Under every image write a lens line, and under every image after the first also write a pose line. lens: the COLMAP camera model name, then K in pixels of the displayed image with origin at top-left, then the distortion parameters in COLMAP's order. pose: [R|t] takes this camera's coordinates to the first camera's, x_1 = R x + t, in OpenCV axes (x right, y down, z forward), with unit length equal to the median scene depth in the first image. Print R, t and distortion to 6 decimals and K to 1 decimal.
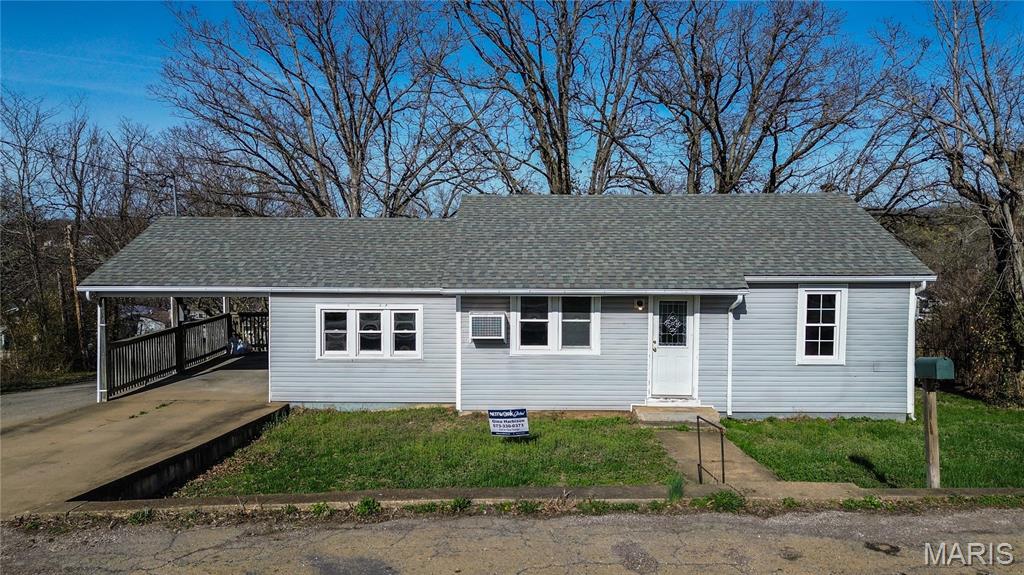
lens RADIAL K [[731.0, 0, 514.0], [0, 731.0, 285.1], [0, 0, 1]] dist [0.036625, -0.009386]
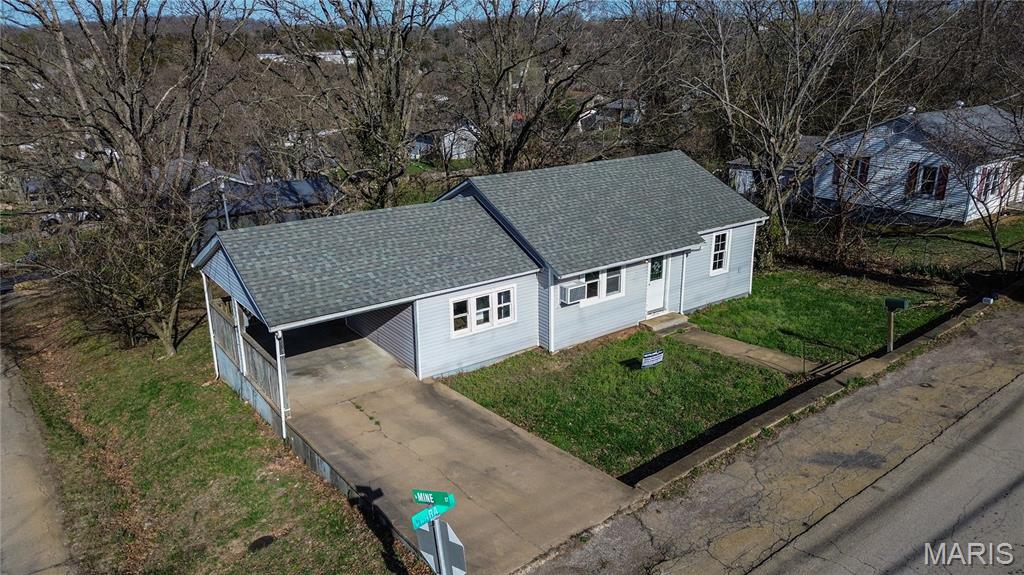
lens RADIAL K [[731.0, 0, 514.6], [0, 731.0, 285.0], [0, 0, 1]] dist [0.036625, -0.009386]
pose [[0.799806, -0.193127, 0.568341, -0.927107], [0.051592, 0.965442, 0.255461, -0.325236], [-0.598037, -0.174997, 0.782130, -0.050574]]
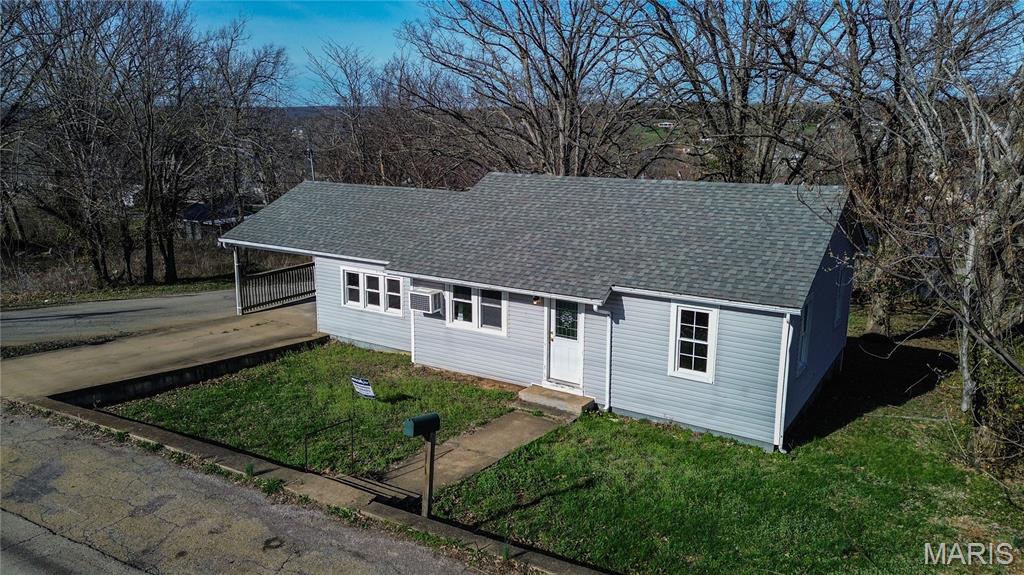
lens RADIAL K [[731.0, 0, 511.9], [0, 731.0, 283.2], [0, 0, 1]] dist [0.036625, -0.009386]
pose [[0.853536, 0.113436, -0.508535, 0.698135], [-0.033899, 0.986035, 0.163051, -0.175643], [0.519930, -0.121931, 0.845462, 0.040061]]
